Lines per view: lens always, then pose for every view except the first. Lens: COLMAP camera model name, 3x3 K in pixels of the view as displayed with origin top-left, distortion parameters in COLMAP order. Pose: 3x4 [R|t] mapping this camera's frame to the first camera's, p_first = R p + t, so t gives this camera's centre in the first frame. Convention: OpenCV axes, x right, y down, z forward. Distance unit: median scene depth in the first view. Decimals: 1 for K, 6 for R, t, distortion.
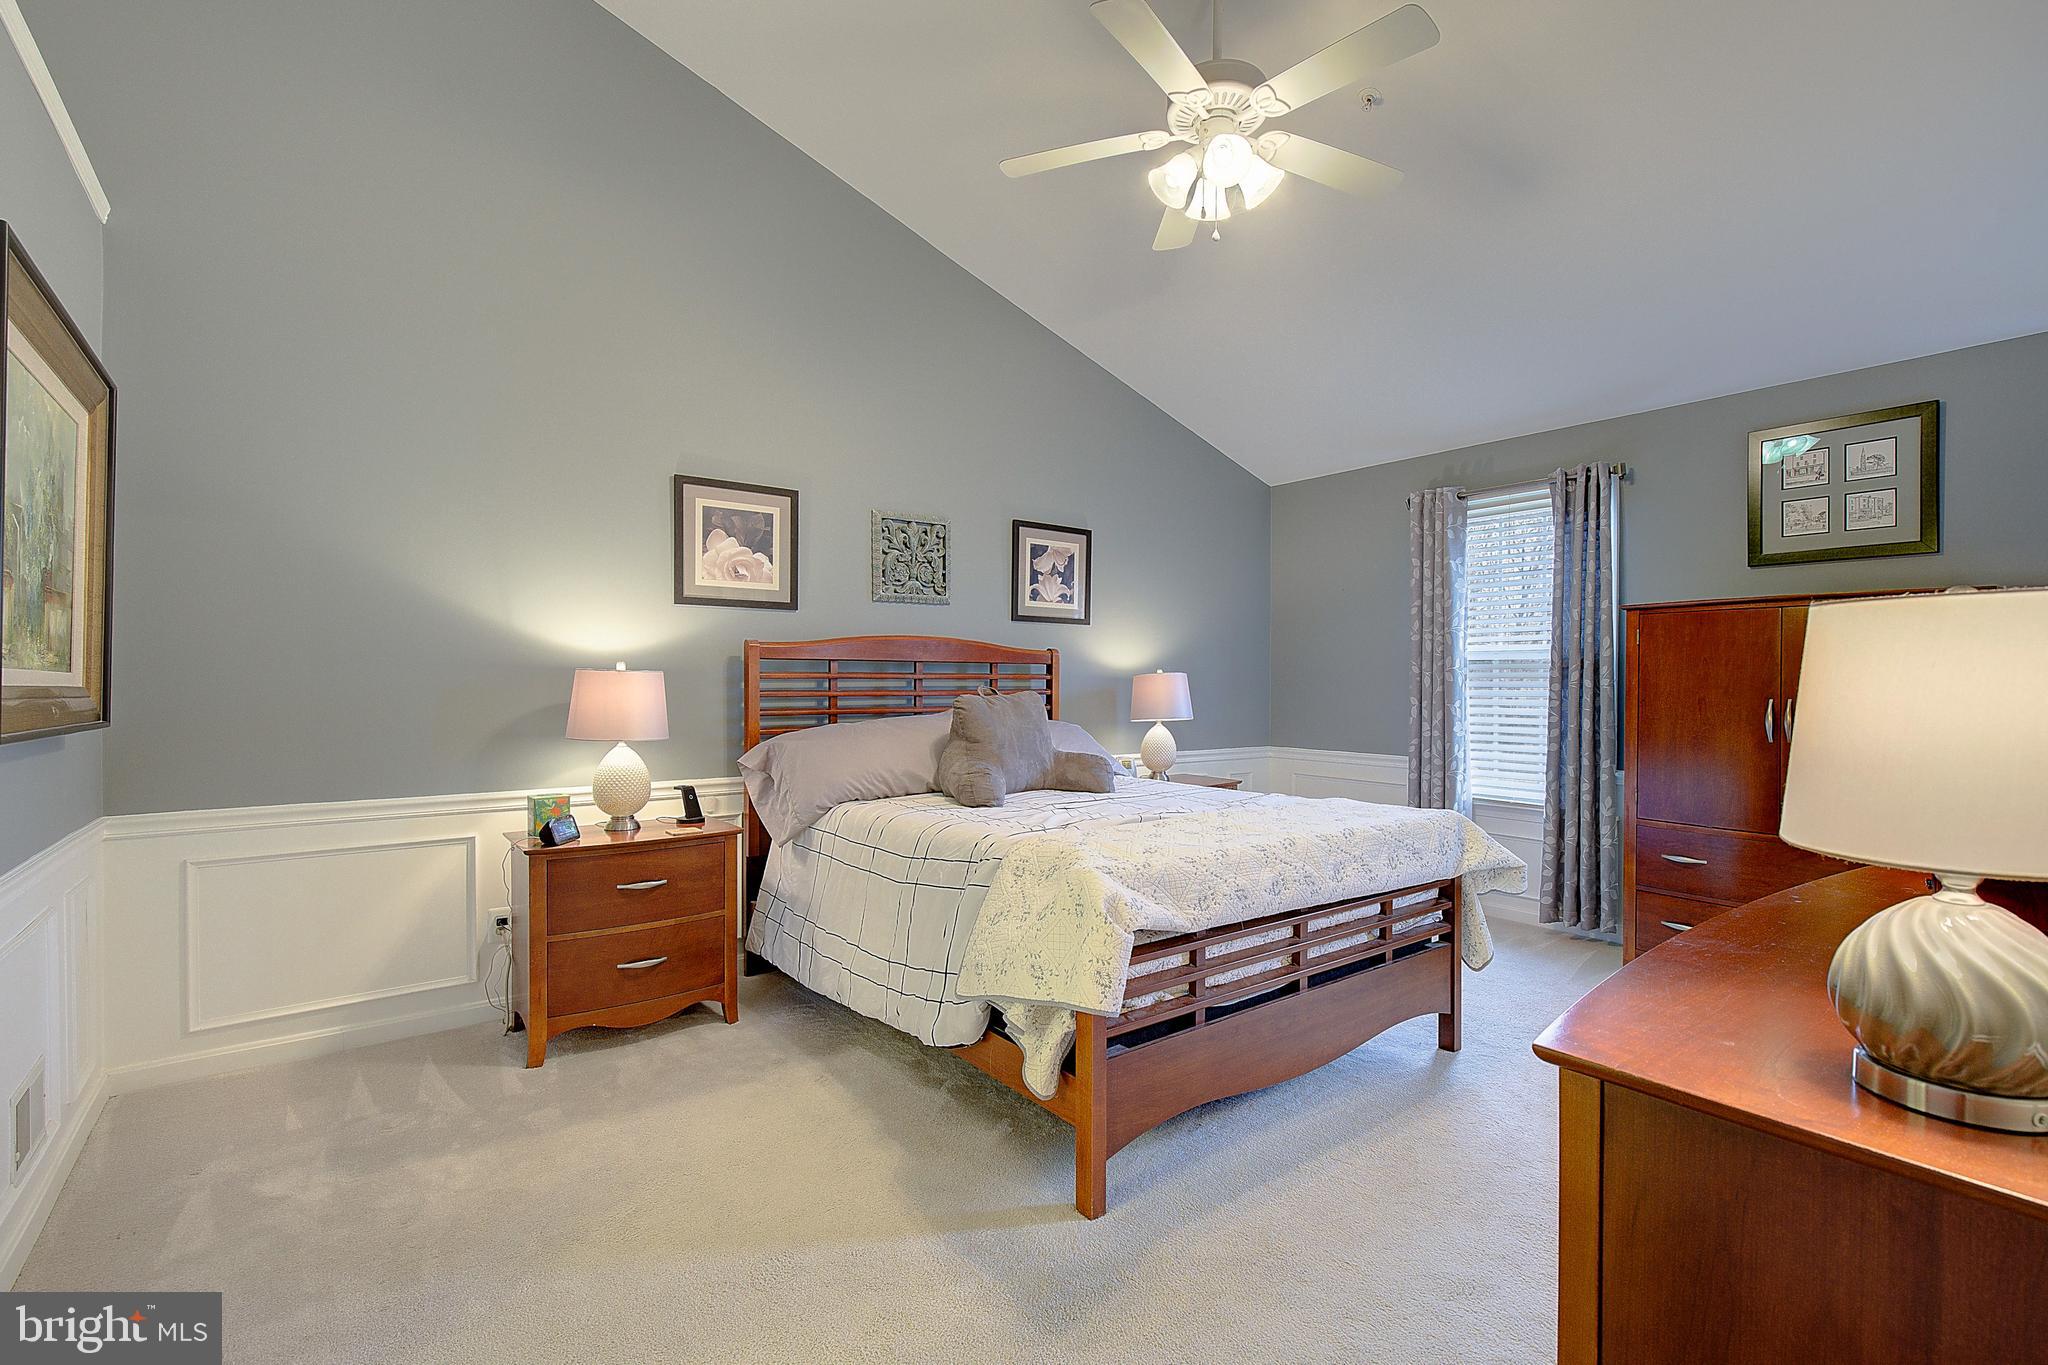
lens RADIAL K [[944.0, 0, 1024.4], [0, 944.0, 690.3], [0, 0, 1]] dist [-0.022046, 0.003760]
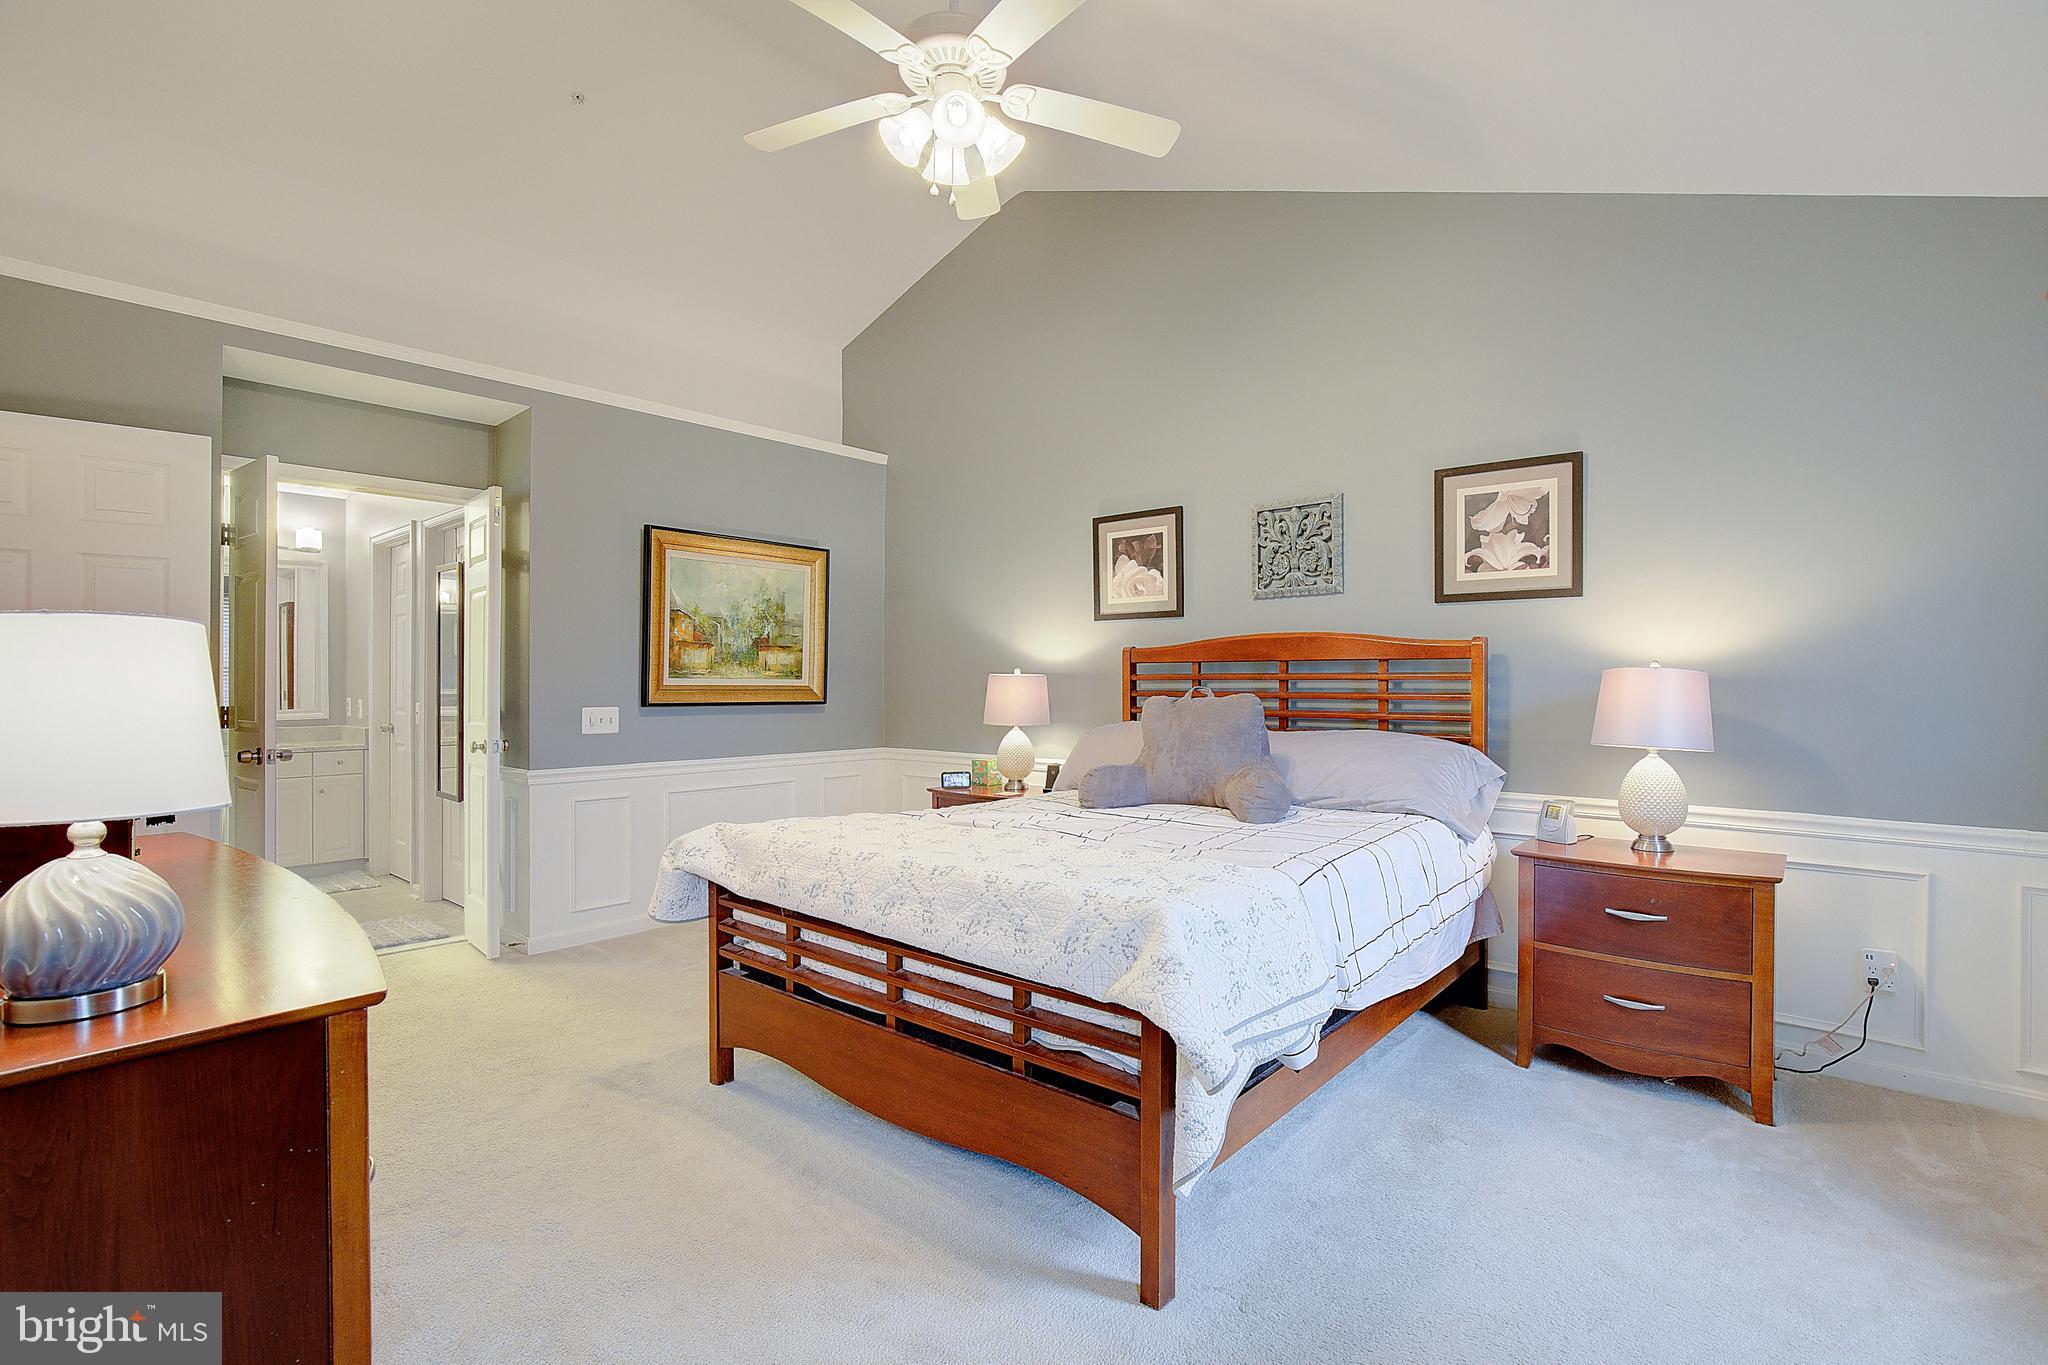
lens RADIAL K [[944.0, 0, 1025.0], [0, 944.0, 682.2], [0, 0, 1]] dist [-0.022046, 0.003760]
pose [[0.207942, -0.003057, -0.978136, 0.699816], [-0.007142, 0.999964, -0.004644, -0.004091], [0.978115, 0.007952, 0.207913, 0.547218]]
